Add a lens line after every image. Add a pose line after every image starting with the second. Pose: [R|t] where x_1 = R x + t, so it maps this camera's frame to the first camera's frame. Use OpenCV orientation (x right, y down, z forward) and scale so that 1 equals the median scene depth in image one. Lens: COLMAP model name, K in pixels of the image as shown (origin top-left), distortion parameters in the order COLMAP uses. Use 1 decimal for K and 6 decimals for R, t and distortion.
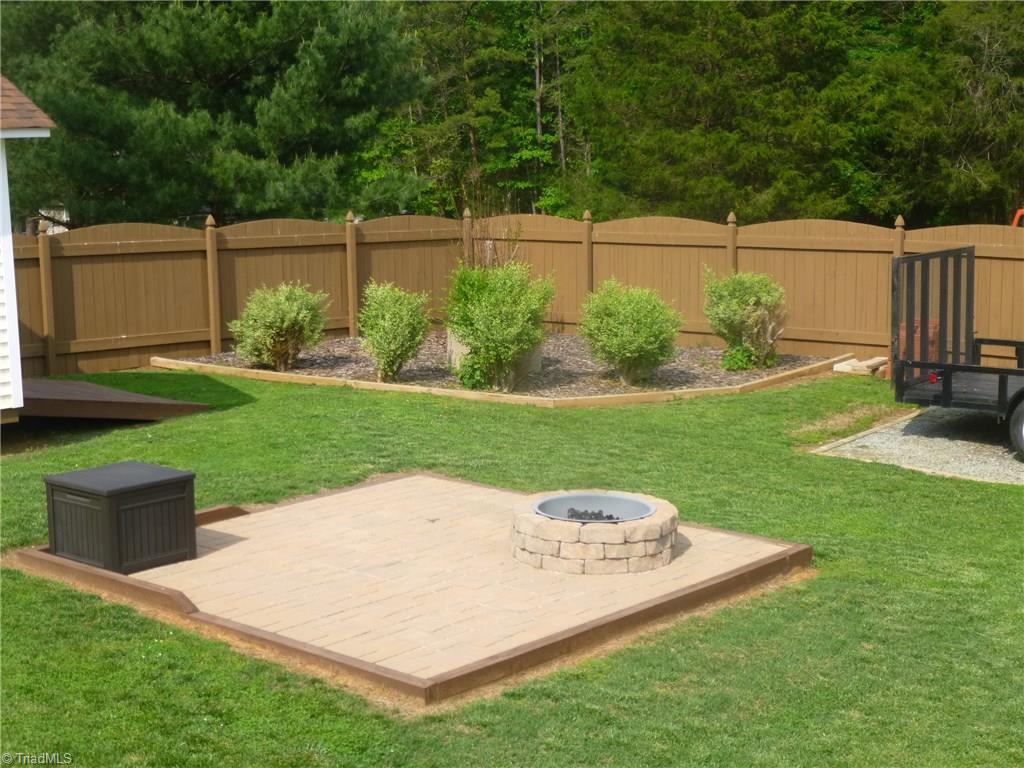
lens RADIAL K [[1524.0, 0, 508.3], [0, 1524.0, 381.6], [0, 0, 1]] dist [-0.069103, 0.000000]
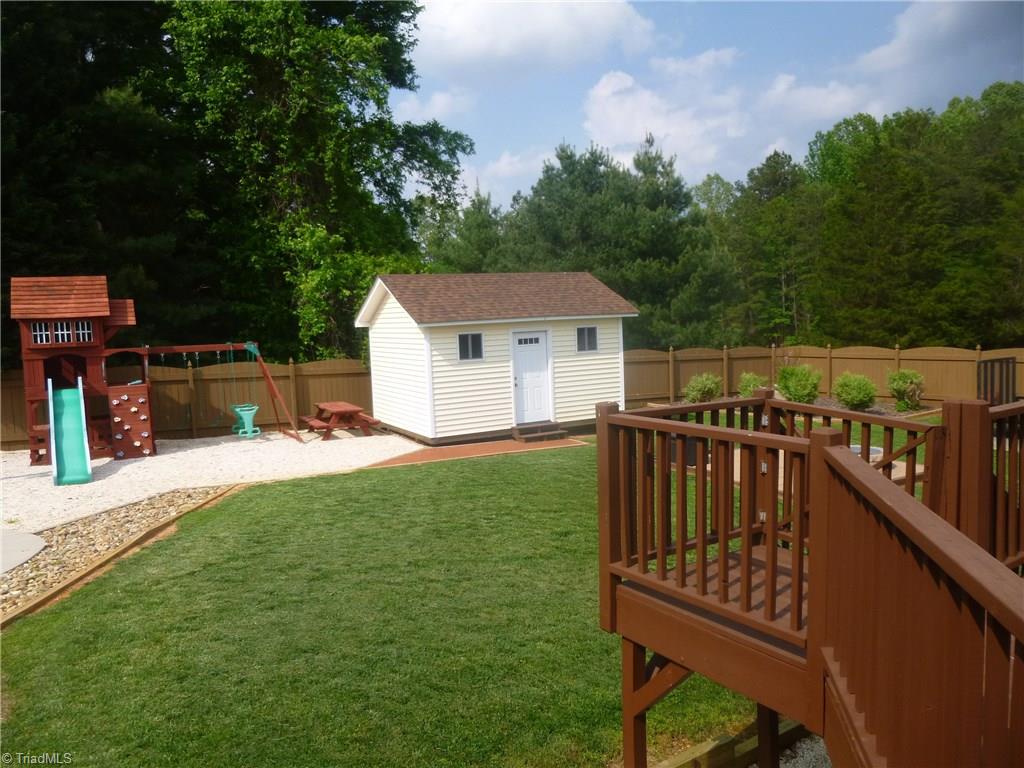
lens RADIAL K [[763.7, 0, 520.0], [0, 763.7, 379.6], [0, 0, 1]] dist [-0.046647, 0.026355]
pose [[0.959844, 0.006478, -0.280459, -0.051229], [-0.027033, 0.997217, -0.069483, 0.023936], [0.279228, 0.074275, 0.957348, -0.163998]]
